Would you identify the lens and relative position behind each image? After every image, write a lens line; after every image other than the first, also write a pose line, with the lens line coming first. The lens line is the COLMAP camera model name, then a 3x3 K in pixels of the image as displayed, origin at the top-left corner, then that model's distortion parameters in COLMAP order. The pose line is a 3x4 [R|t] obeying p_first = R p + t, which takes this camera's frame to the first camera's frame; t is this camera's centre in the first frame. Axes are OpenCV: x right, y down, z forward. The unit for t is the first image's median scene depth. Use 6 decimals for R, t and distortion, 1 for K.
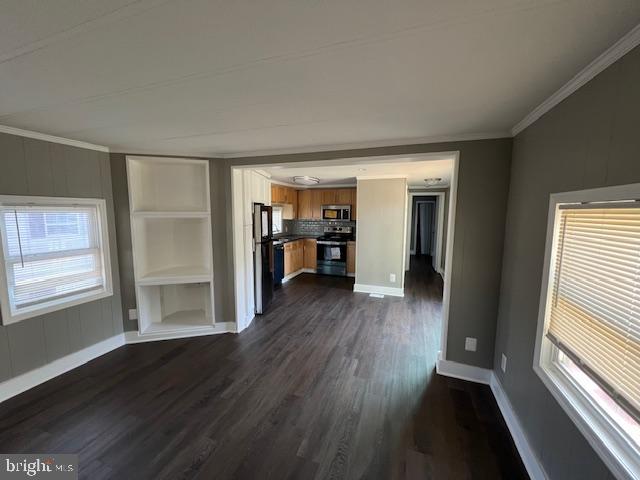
lens RADIAL K [[260.6, 0, 316.9], [0, 260.6, 240.4], [0, 0, 1]] dist [0.007038, -0.000340]
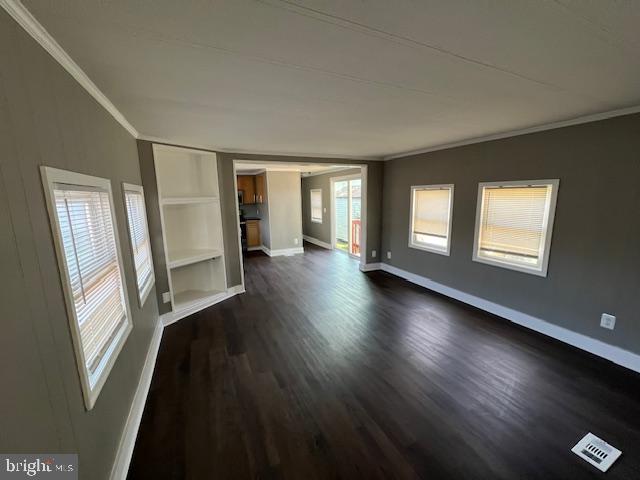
lens RADIAL K [[260.6, 0, 324.6], [0, 260.6, 238.6], [0, 0, 1]] dist [0.007038, -0.000340]
pose [[0.690626, -0.139035, 0.709722, -0.974176], [0.103285, 0.990249, 0.093485, 0.019096], [-0.715799, 0.008740, 0.698252, -0.183403]]
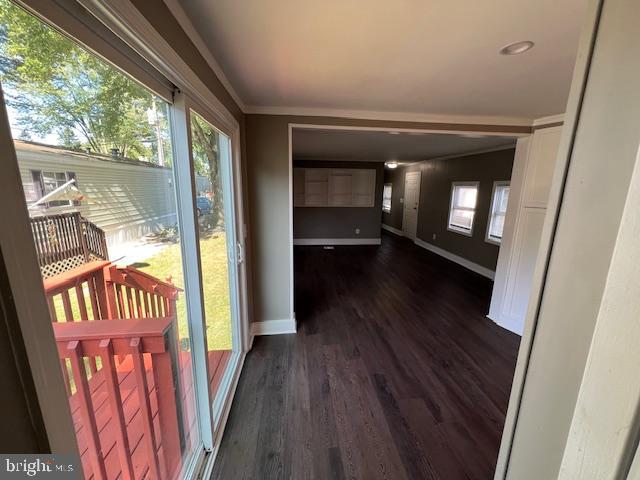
lens RADIAL K [[260.6, 0, 323.6], [0, 260.6, 240.5], [0, 0, 1]] dist [0.007038, -0.000340]
pose [[-0.897689, 0.064827, -0.435834, 0.665482], [-0.073661, 0.953120, 0.293490, -0.157030], [0.434428, 0.295567, -0.850830, 1.540030]]
